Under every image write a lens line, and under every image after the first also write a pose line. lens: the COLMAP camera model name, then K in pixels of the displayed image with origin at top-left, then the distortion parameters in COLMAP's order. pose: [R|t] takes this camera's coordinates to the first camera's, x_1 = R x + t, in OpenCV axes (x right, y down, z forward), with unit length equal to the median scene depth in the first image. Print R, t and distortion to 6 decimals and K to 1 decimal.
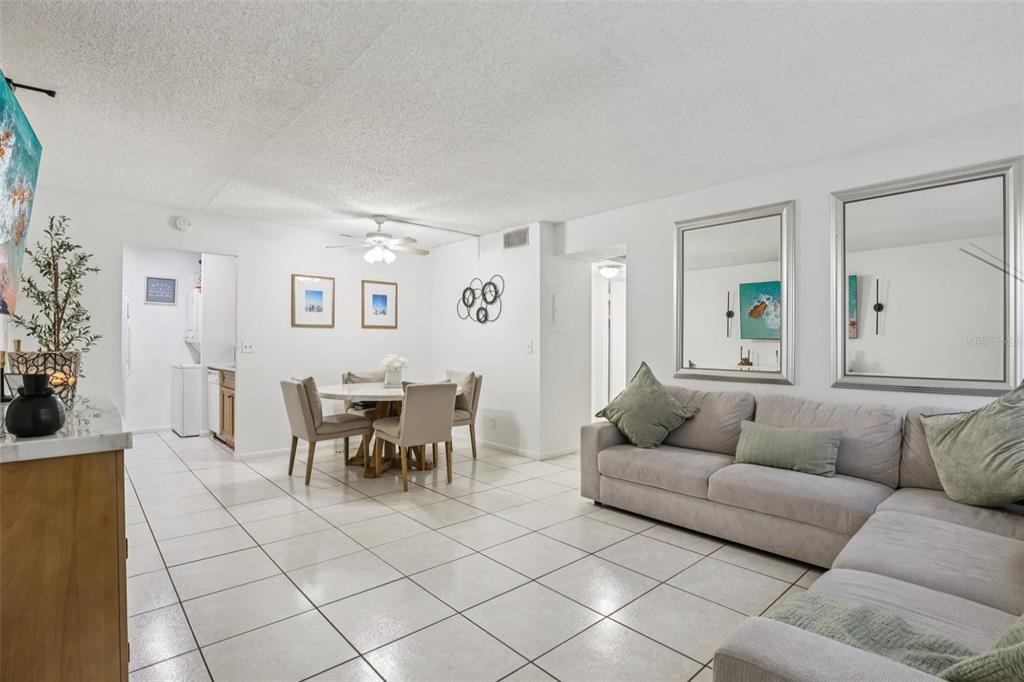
lens RADIAL K [[497.9, 0, 516.1], [0, 497.9, 338.7], [0, 0, 1]] dist [-0.033841, 0.007780]
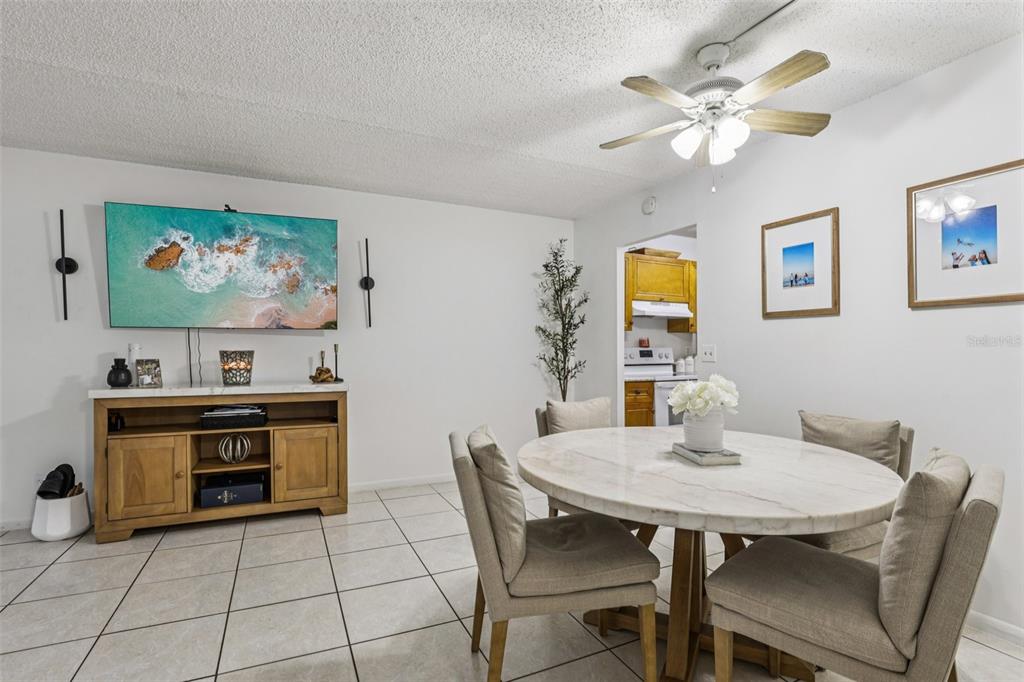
lens RADIAL K [[486.5, 0, 512.4], [0, 486.5, 333.6], [0, 0, 1]] dist [-0.033348, 0.007704]
pose [[-0.291737, -0.029434, -0.956046, 0.206991], [0.004396, 0.999475, -0.032112, 0.012119], [0.956488, -0.013571, -0.291455, 1.165400]]
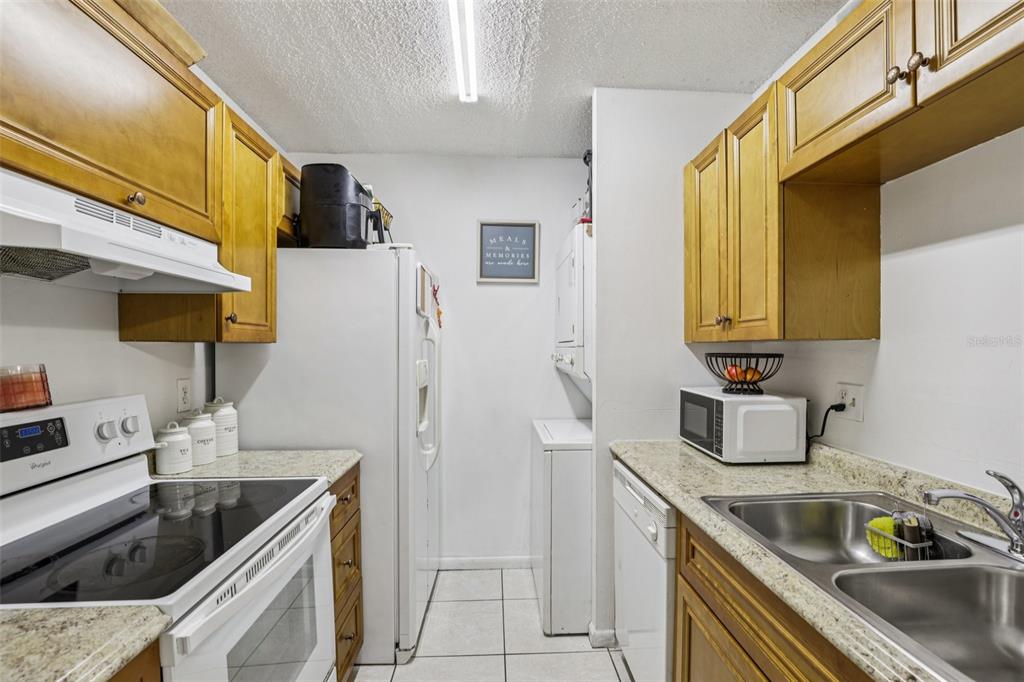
lens RADIAL K [[468.3, 0, 517.8], [0, 468.3, 353.6], [0, 0, 1]] dist [-0.040471, 0.008239]
pose [[0.779655, 0.006869, -0.626172, -0.741015], [0.007765, 0.999757, 0.020636, -0.027163], [0.626161, -0.020951, 0.779412, 1.101432]]
